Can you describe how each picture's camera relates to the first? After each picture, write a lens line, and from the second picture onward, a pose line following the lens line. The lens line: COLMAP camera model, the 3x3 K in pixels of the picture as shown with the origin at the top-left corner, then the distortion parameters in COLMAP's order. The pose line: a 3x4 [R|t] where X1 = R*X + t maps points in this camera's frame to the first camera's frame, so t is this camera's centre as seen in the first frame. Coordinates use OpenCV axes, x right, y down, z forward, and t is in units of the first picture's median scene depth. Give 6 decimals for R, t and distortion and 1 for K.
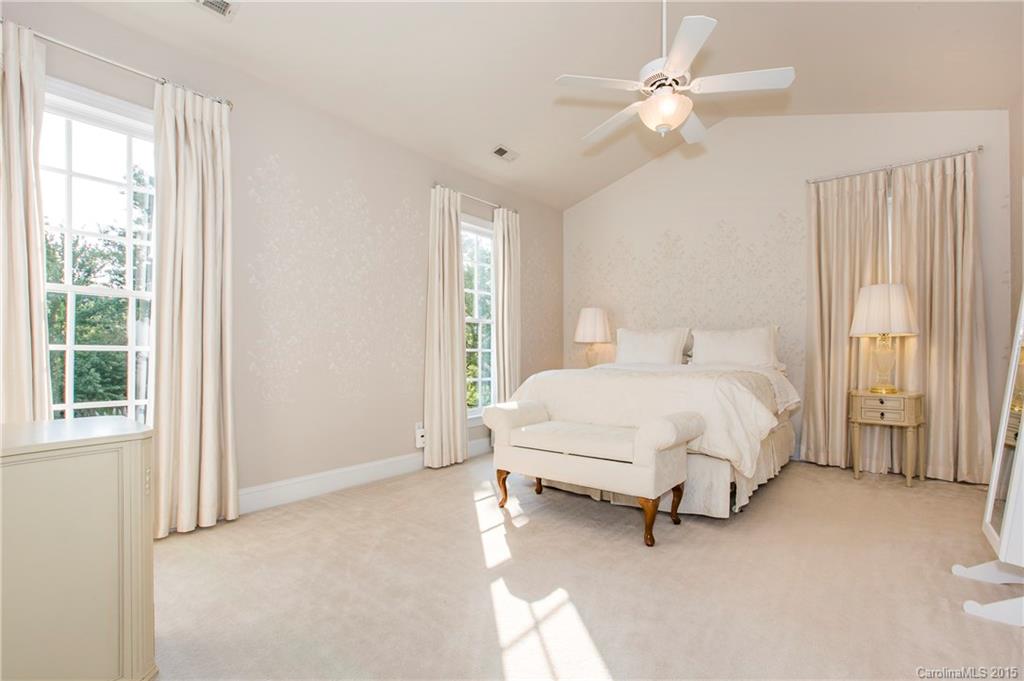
lens RADIAL K [[458.4, 0, 510.7], [0, 458.4, 345.7], [0, 0, 1]] dist [-0.001829, -0.000126]
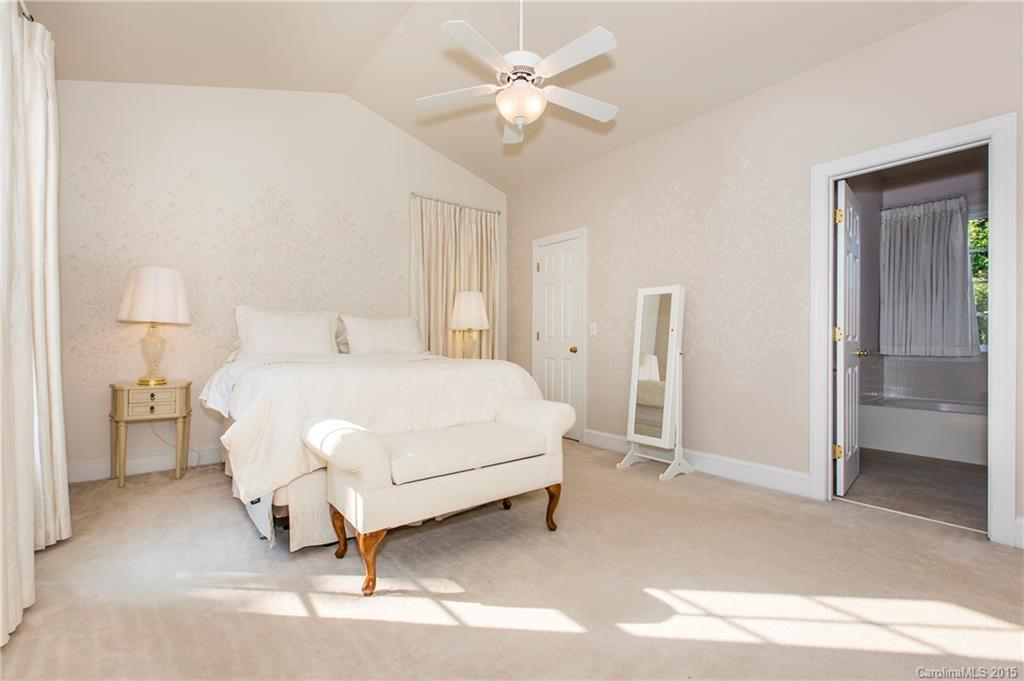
lens RADIAL K [[465.3, 0, 511.1], [0, 465.3, 330.1], [0, 0, 1]] dist [-0.001047, -0.000239]
pose [[0.229061, 0.038159, 0.972664, -0.650748], [-0.018687, 0.999220, -0.034800, 0.031326], [-0.973233, -0.010204, 0.229595, 0.769543]]
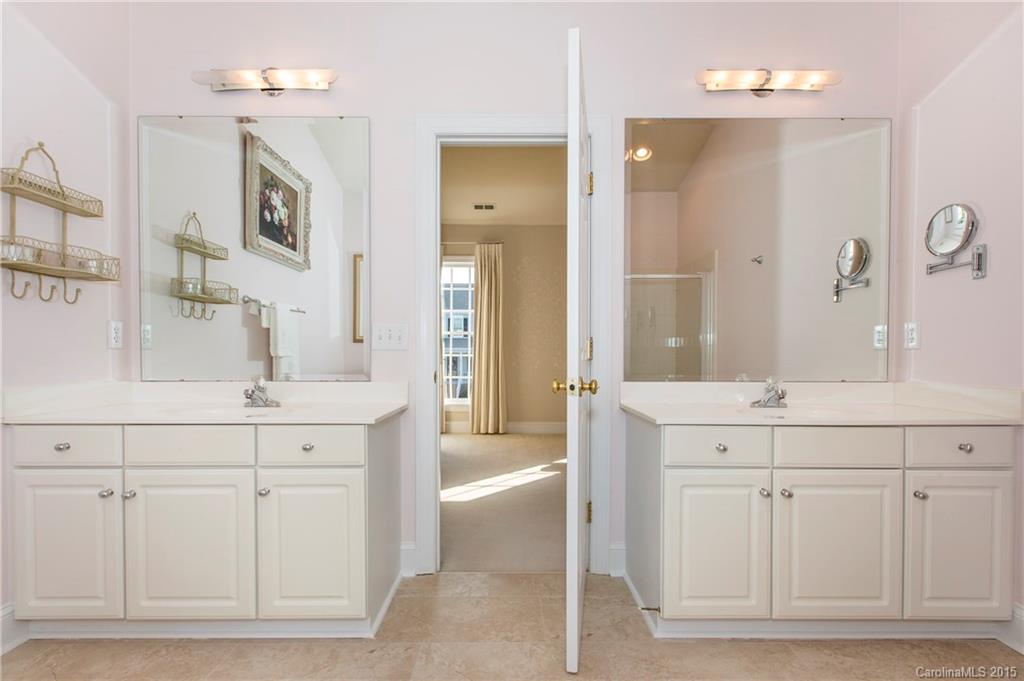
lens RADIAL K [[466.8, 0, 511.5], [0, 466.8, 358.6], [0, 0, 1]] dist [-0.000353, -0.000071]
pose [[0.629456, 0.011625, -0.776949, 1.176853], [-0.004194, 0.999924, 0.011563, -0.004202], [0.777025, -0.004020, 0.629457, -0.368635]]
